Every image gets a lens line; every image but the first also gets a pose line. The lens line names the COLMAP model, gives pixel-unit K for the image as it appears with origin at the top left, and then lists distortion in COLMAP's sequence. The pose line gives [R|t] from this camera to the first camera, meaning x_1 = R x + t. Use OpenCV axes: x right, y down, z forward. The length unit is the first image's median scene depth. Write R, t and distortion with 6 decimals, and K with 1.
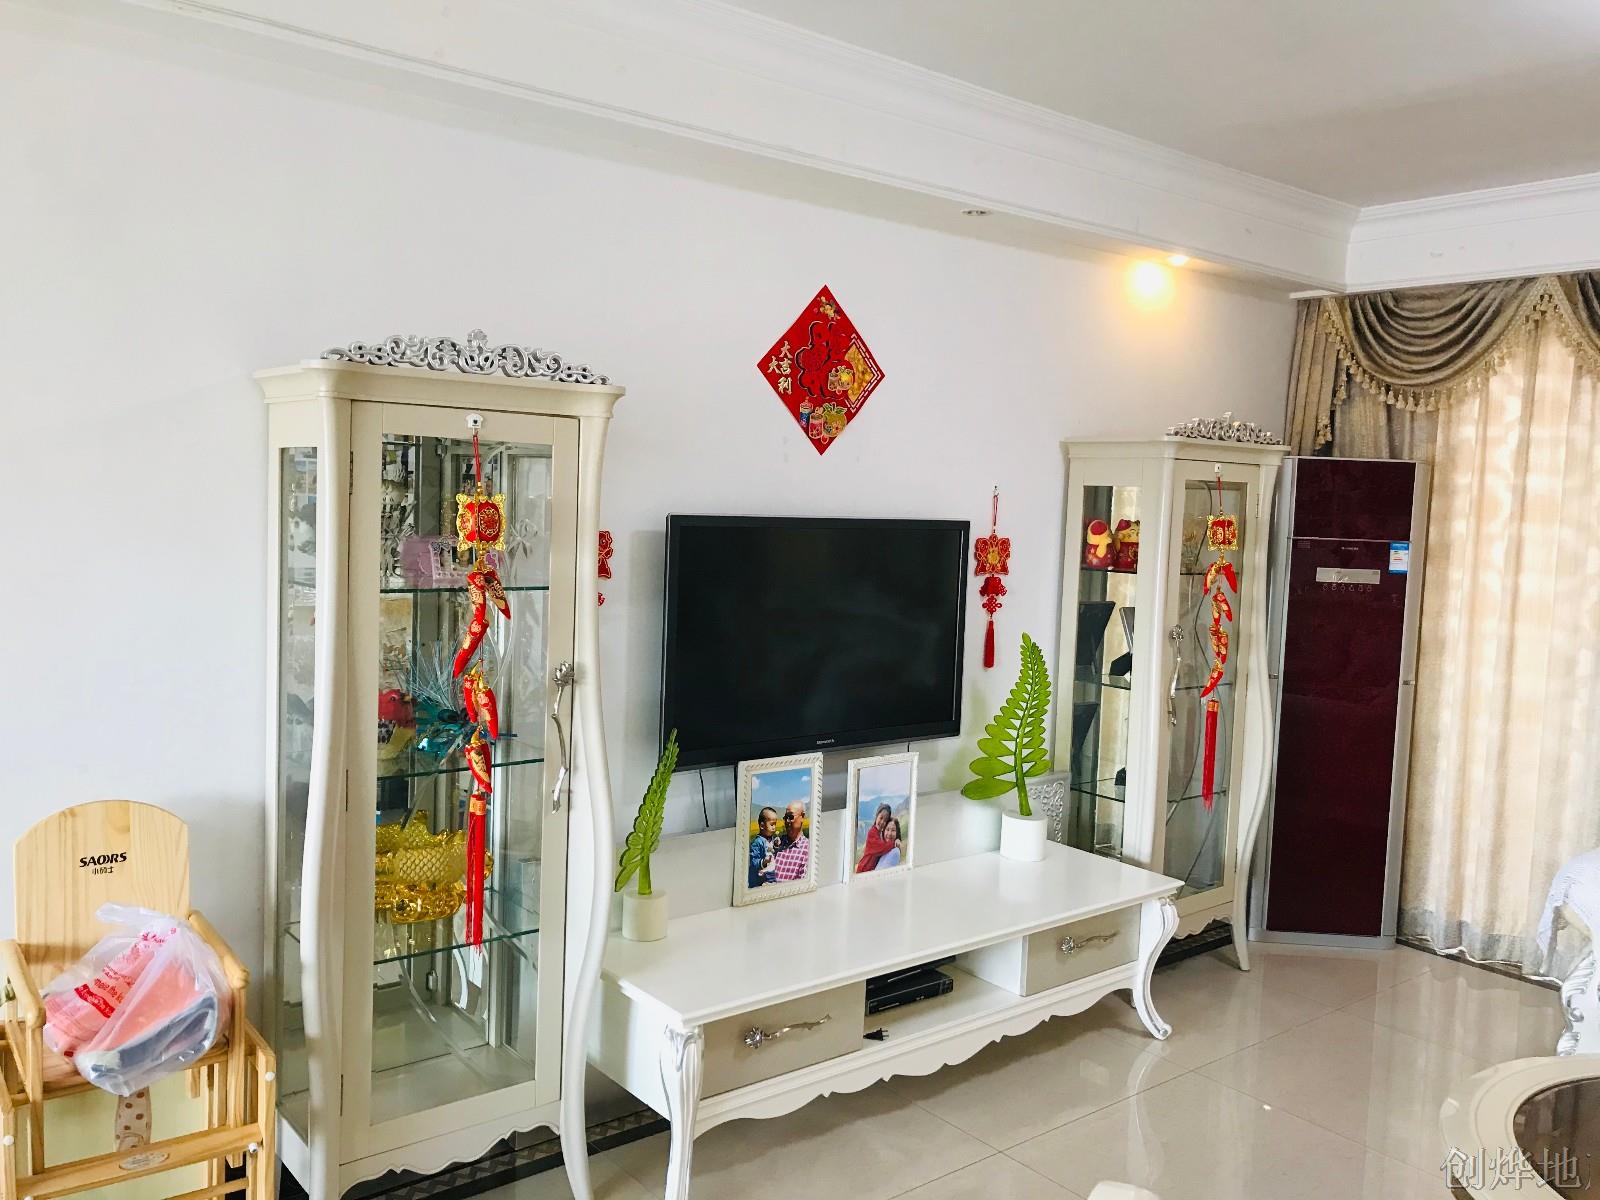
lens RADIAL K [[1291.7, 0, 796.5], [0, 1291.7, 587.1], [0, 0, 1]] dist [0.017098, 0.001762]
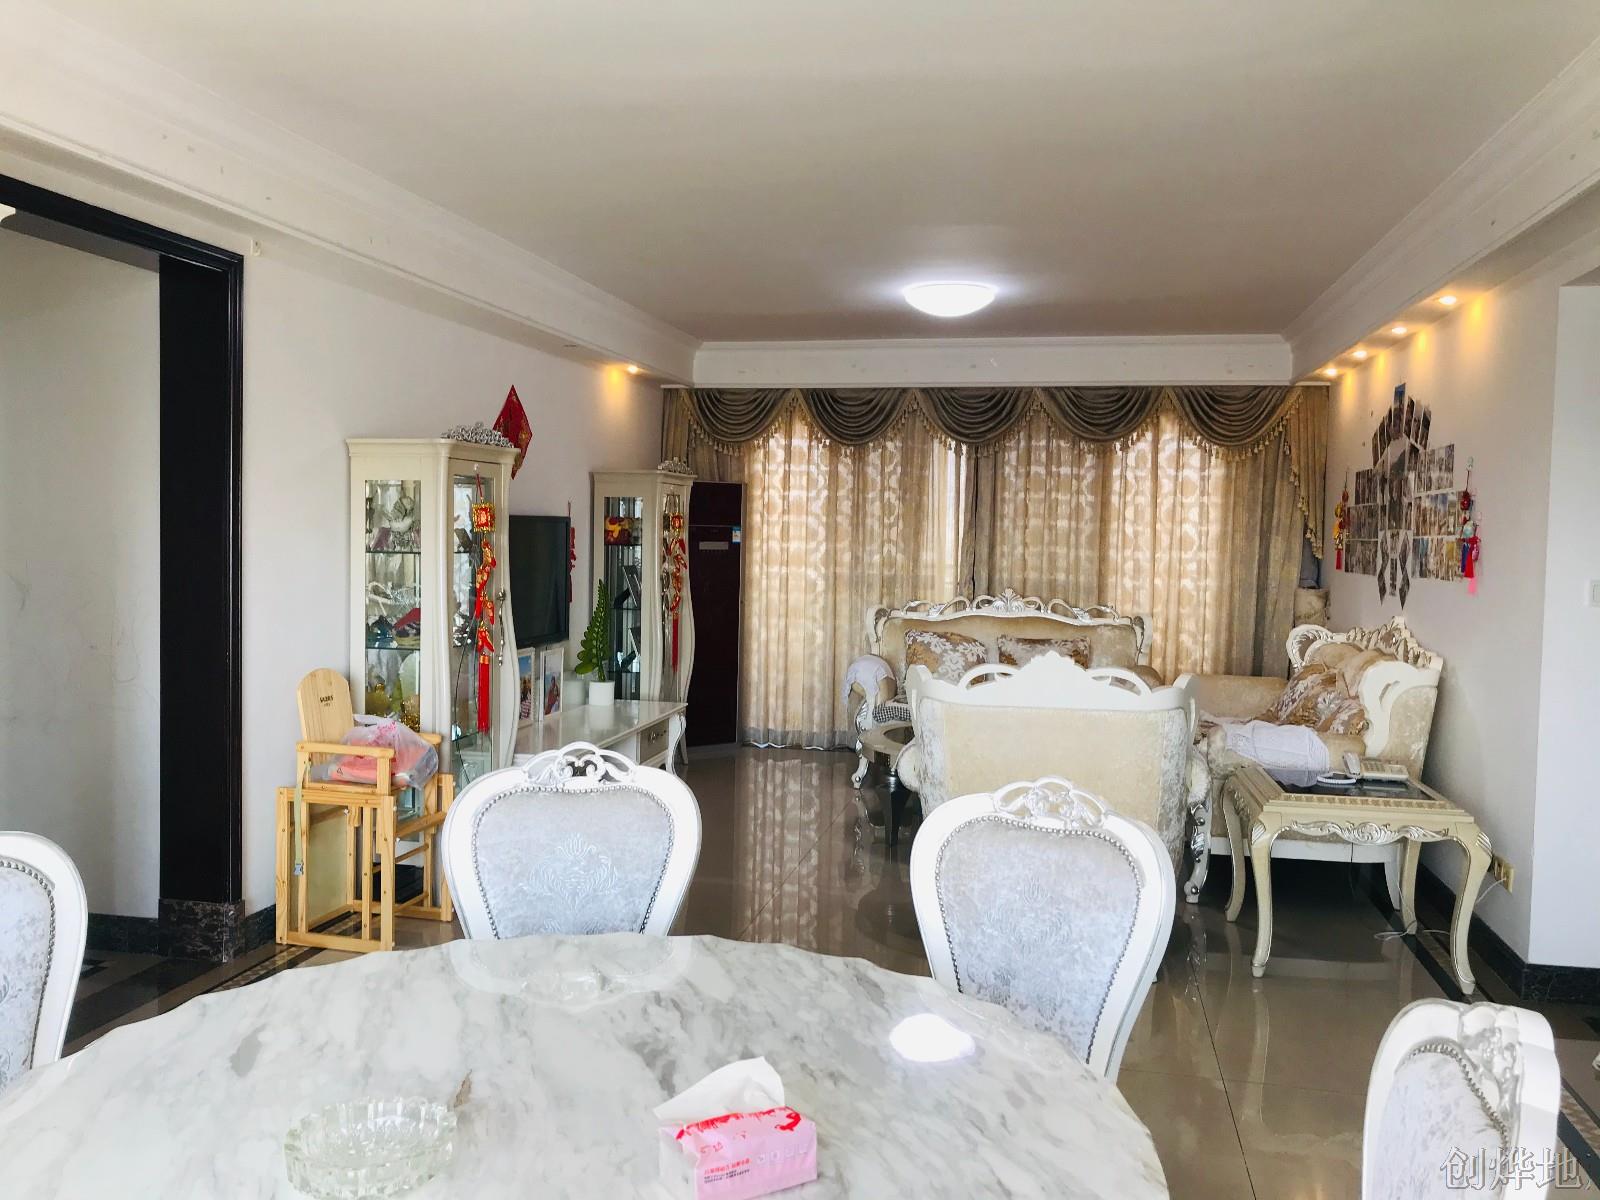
lens RADIAL K [[1291.7, 0, 800.6], [0, 1291.7, 605.2], [0, 0, 1]] dist [0.017098, 0.001762]
pose [[0.771473, -0.060125, 0.633415, -0.647544], [0.055462, 0.998090, 0.027191, 0.032958], [-0.633840, 0.014154, 0.773335, -0.490746]]
